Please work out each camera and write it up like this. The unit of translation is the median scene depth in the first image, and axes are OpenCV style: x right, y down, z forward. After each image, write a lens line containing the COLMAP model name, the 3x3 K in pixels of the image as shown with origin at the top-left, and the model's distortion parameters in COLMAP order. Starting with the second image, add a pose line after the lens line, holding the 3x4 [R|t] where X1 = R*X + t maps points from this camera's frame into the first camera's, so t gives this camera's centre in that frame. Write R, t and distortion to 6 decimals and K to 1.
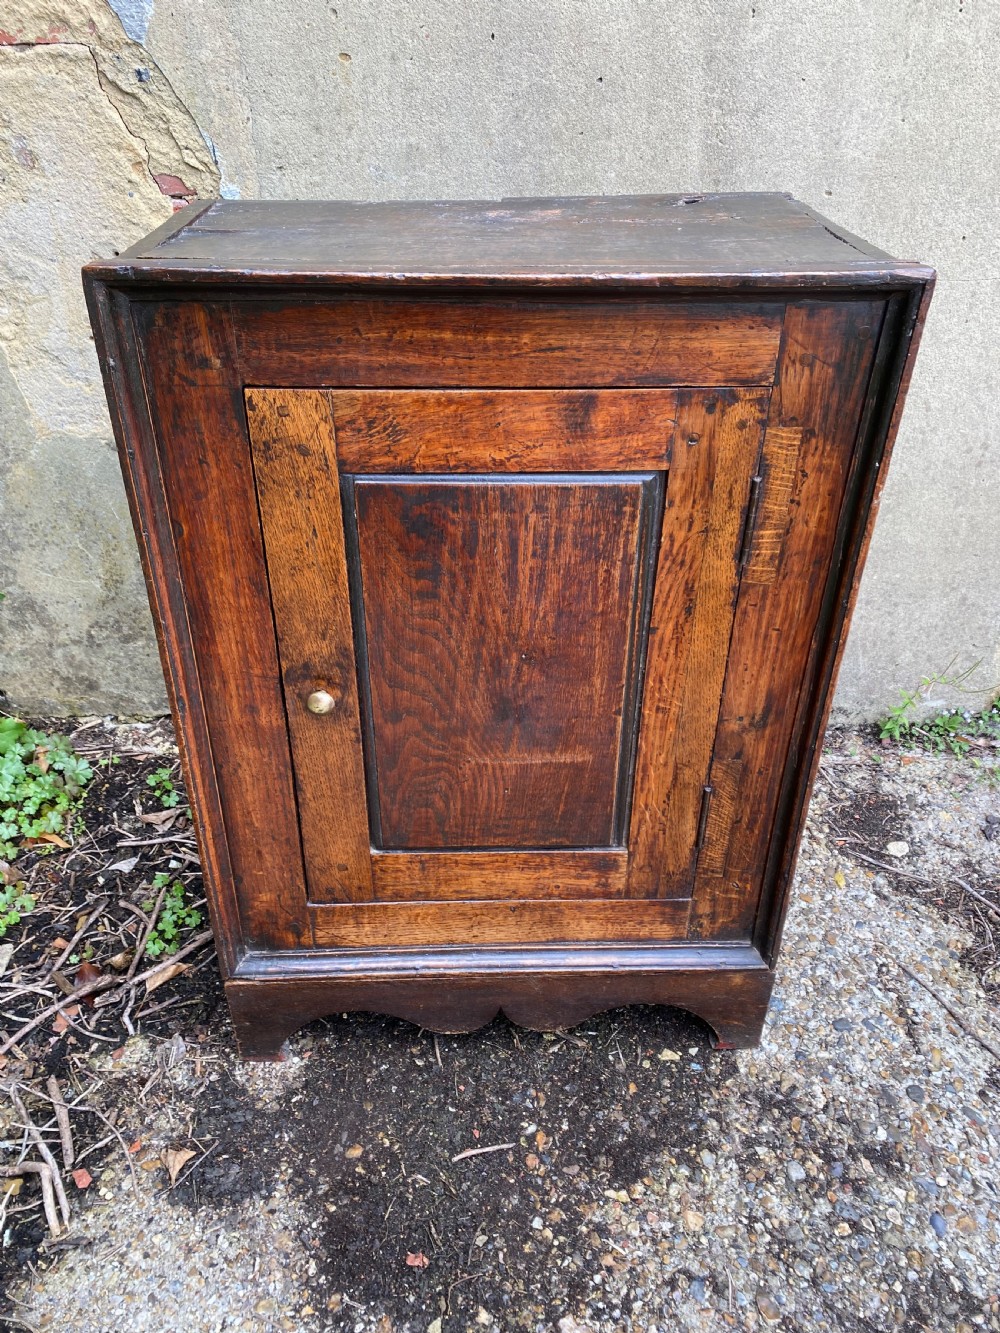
lens RADIAL K [[1019.5, 0, 494.1], [0, 1019.5, 663.0], [0, 0, 1]] dist [0.013466, -0.012166]
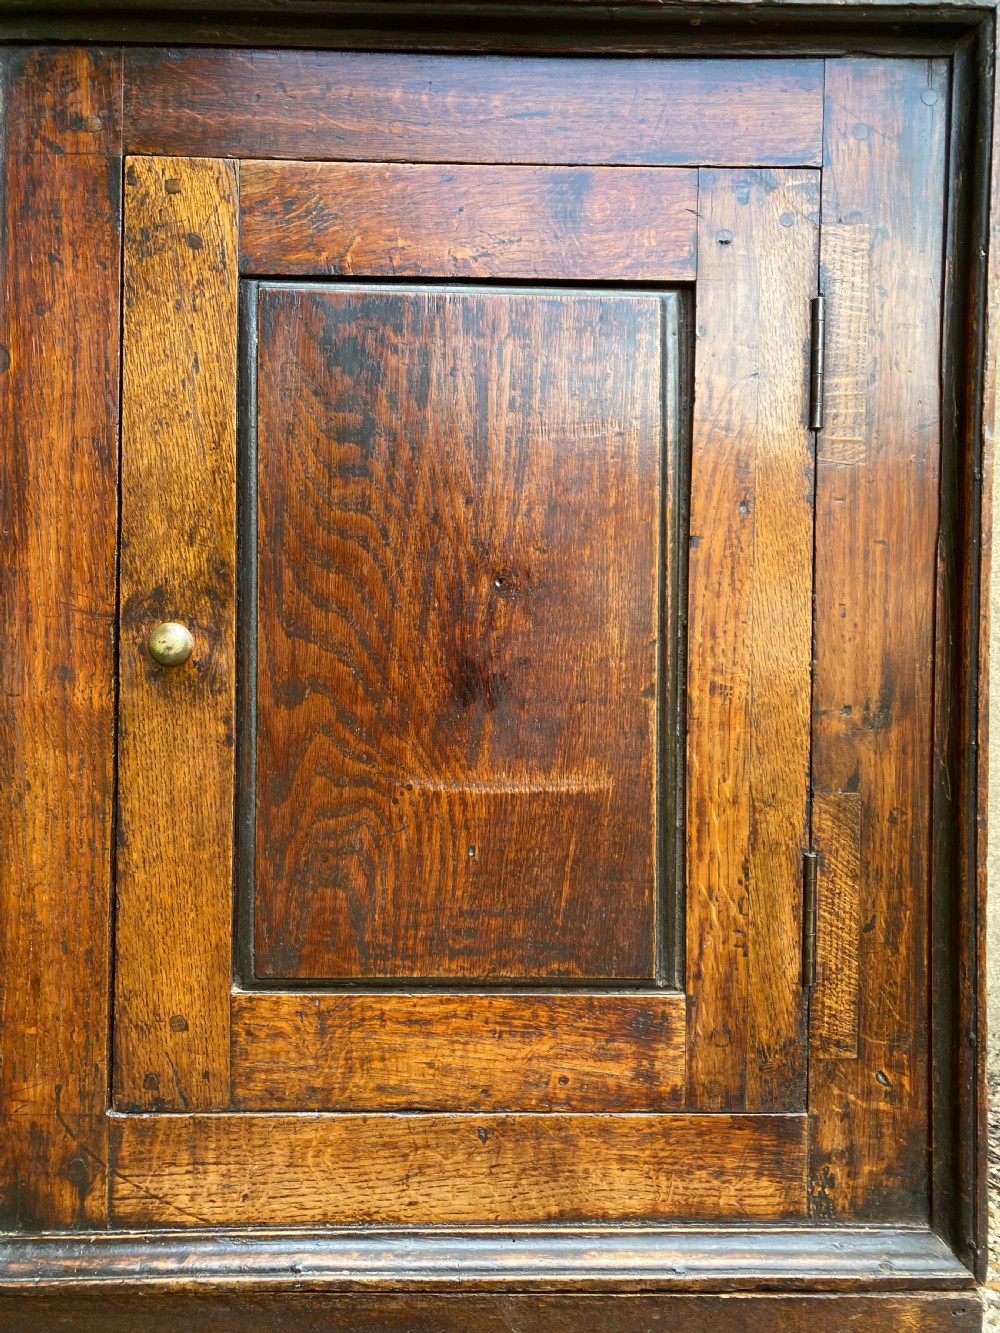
lens RADIAL K [[1063.1, 0, 503.0], [0, 1063.1, 668.5], [0, 0, 1]] dist [-0.015807, 0.029001]
pose [[0.999974, 0.006553, -0.003044, 0.028283], [-0.007156, 0.840321, -0.542042, 0.331528], [-0.000994, 0.542049, 0.840346, 0.377807]]
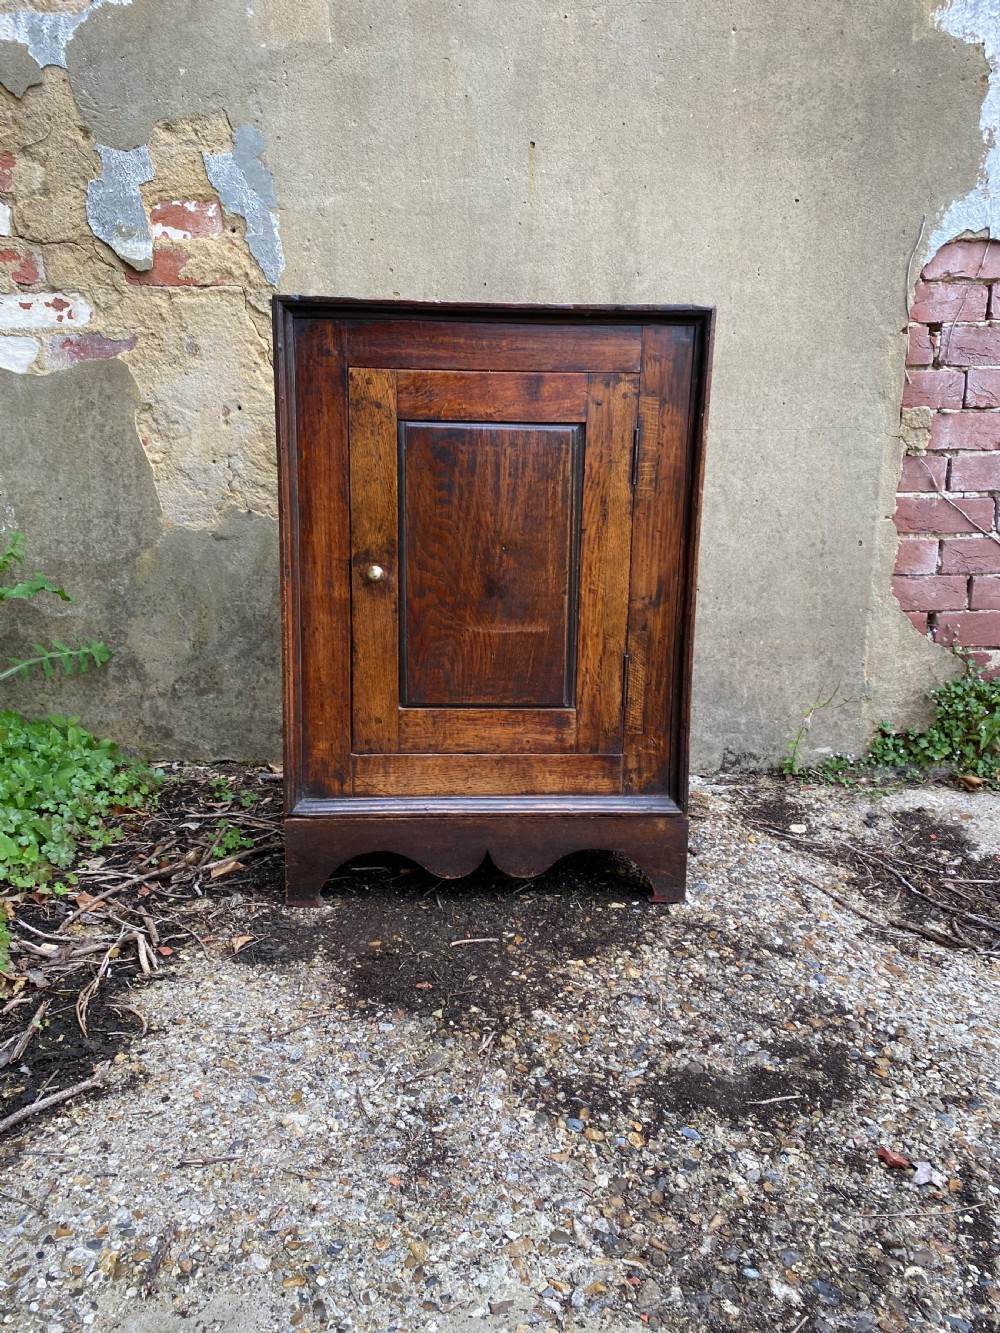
lens RADIAL K [[1019.5, 0, 503.5], [0, 1019.5, 651.0], [0, 0, 1]] dist [0.013466, -0.012166]
pose [[0.999710, 0.007431, 0.022911, -0.005406], [0.001876, 0.924305, -0.381651, 0.617438], [-0.024013, 0.381583, 0.924023, -0.340964]]
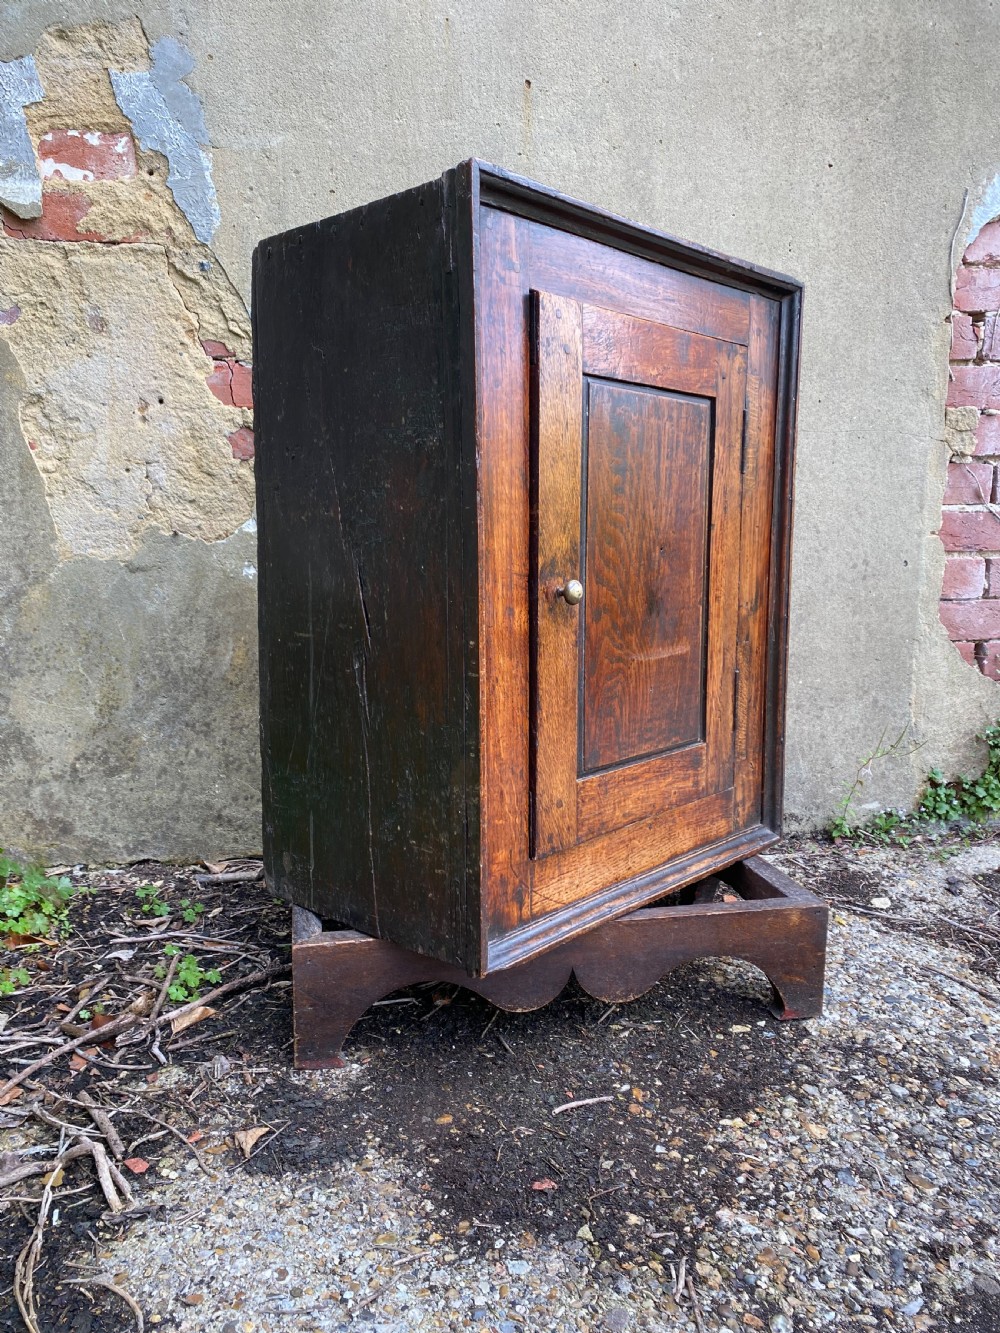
lens RADIAL K [[1019.5, 0, 491.2], [0, 1019.5, 670.7], [0, 0, 1]] dist [0.013466, -0.012166]
pose [[0.984888, -0.023006, 0.171659, -0.236904], [0.093842, 0.903925, -0.417269, 0.490210], [-0.145567, 0.427072, 0.892423, 0.017585]]
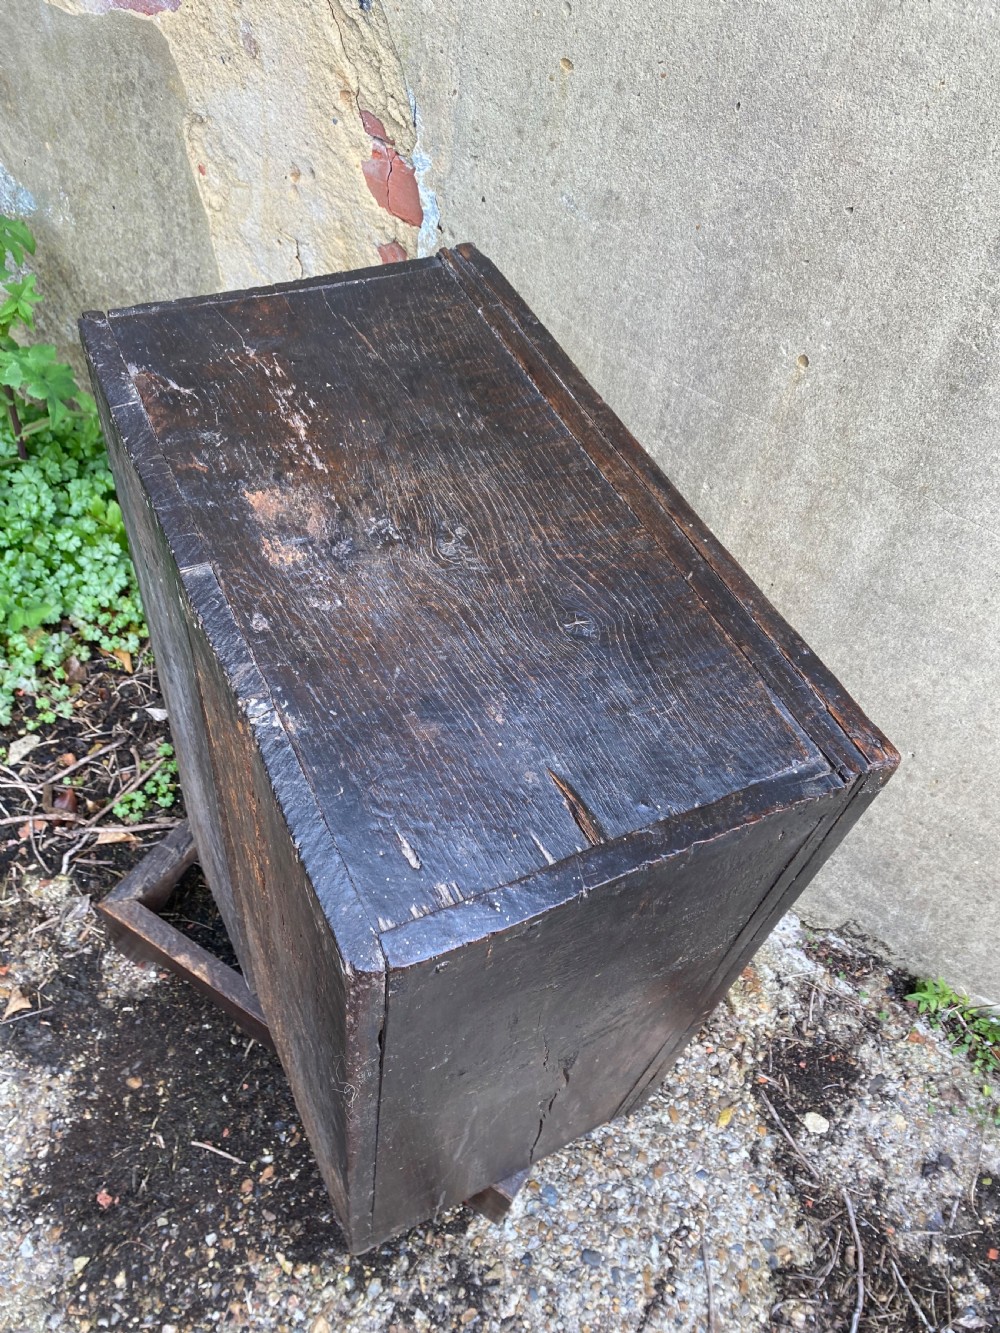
lens RADIAL K [[1019.5, 0, 494.4], [0, 1019.5, 669.1], [0, 0, 1]] dist [0.013466, -0.012166]
pose [[0.826935, 0.495488, -0.265838, 0.269654], [-0.404773, 0.852709, 0.330222, -0.456574], [0.390304, -0.165468, 0.905695, 0.185885]]
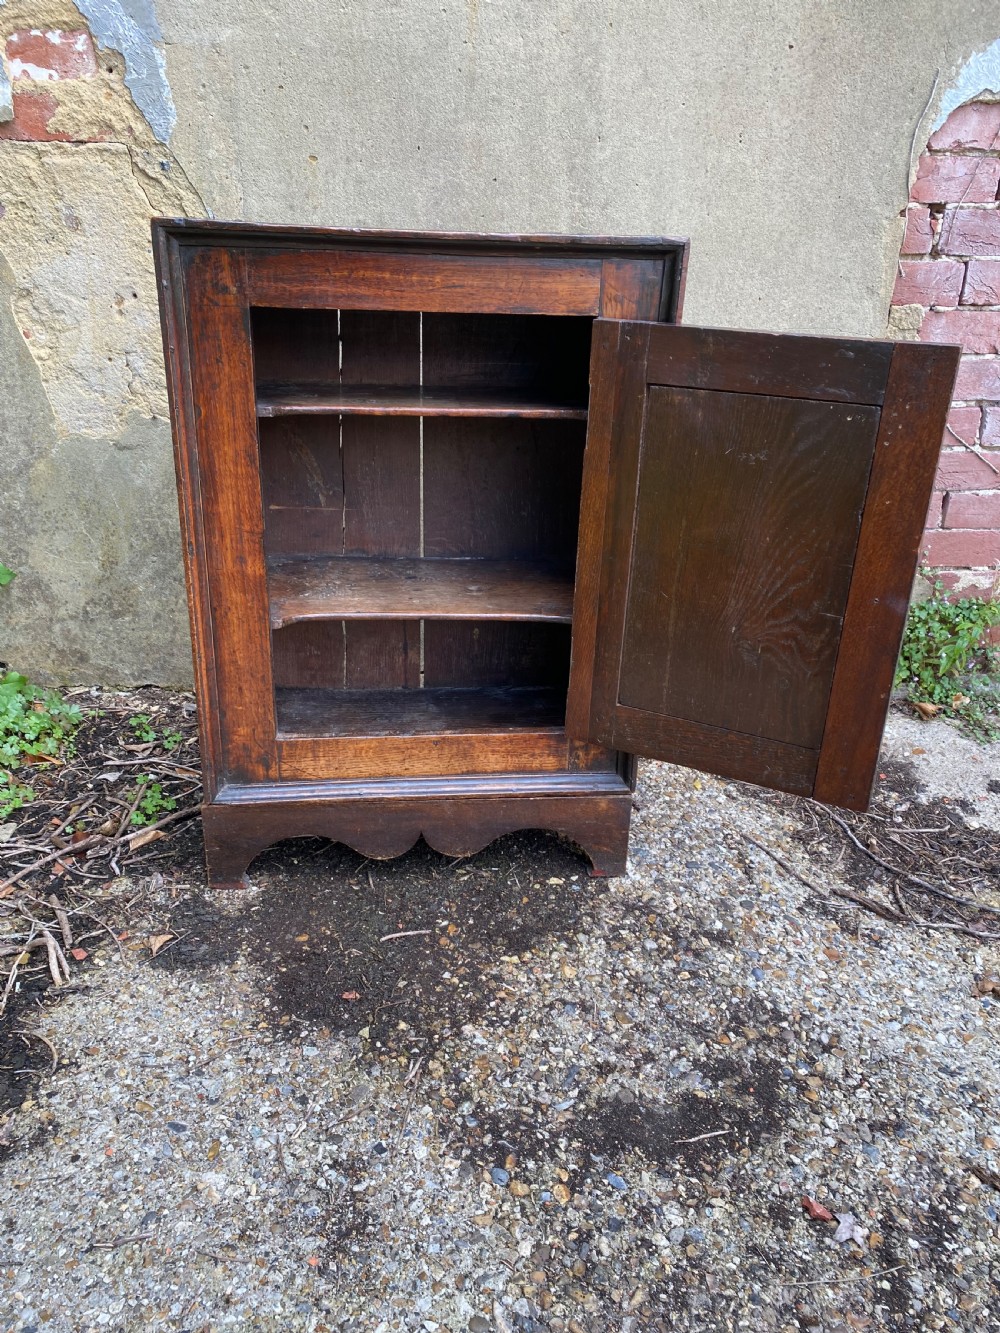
lens RADIAL K [[1019.5, 0, 505.4], [0, 1019.5, 670.8], [0, 0, 1]] dist [0.013466, -0.012166]
pose [[0.997903, 0.001789, 0.064704, 0.029845], [0.009268, 0.985368, -0.170185, 0.363231], [-0.064062, 0.170428, 0.983285, -0.293515]]
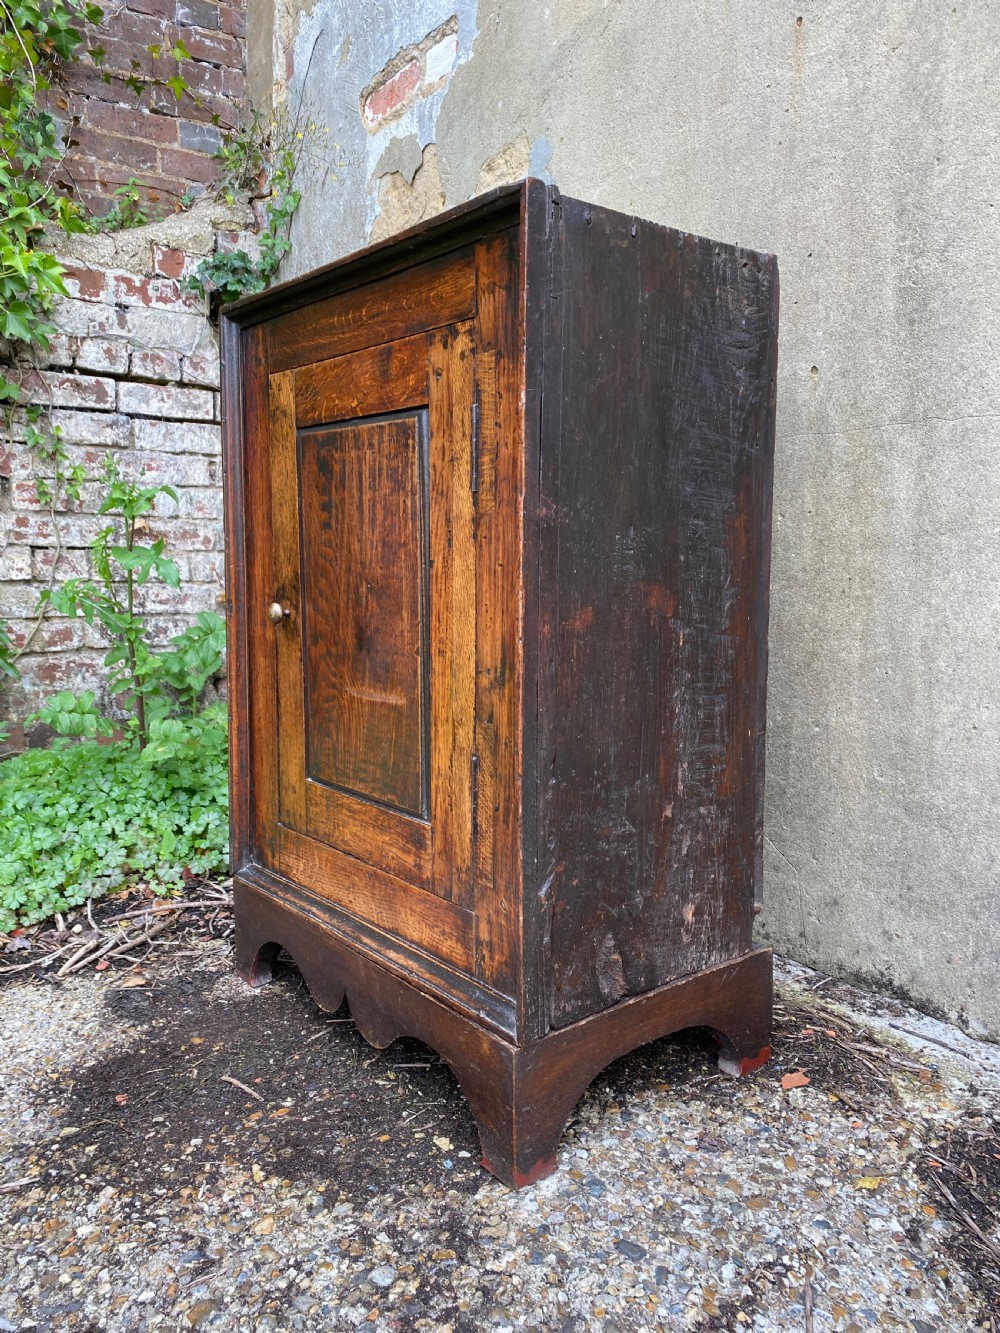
lens RADIAL K [[1019.5, 0, 491.6], [0, 1019.5, 675.3], [0, 0, 1]] dist [0.013466, -0.012166]
pose [[0.589126, 0.099203, -0.801929, 0.885704], [-0.440341, 0.871541, -0.215676, 0.226169], [0.677518, 0.480183, 0.557130, 0.398111]]
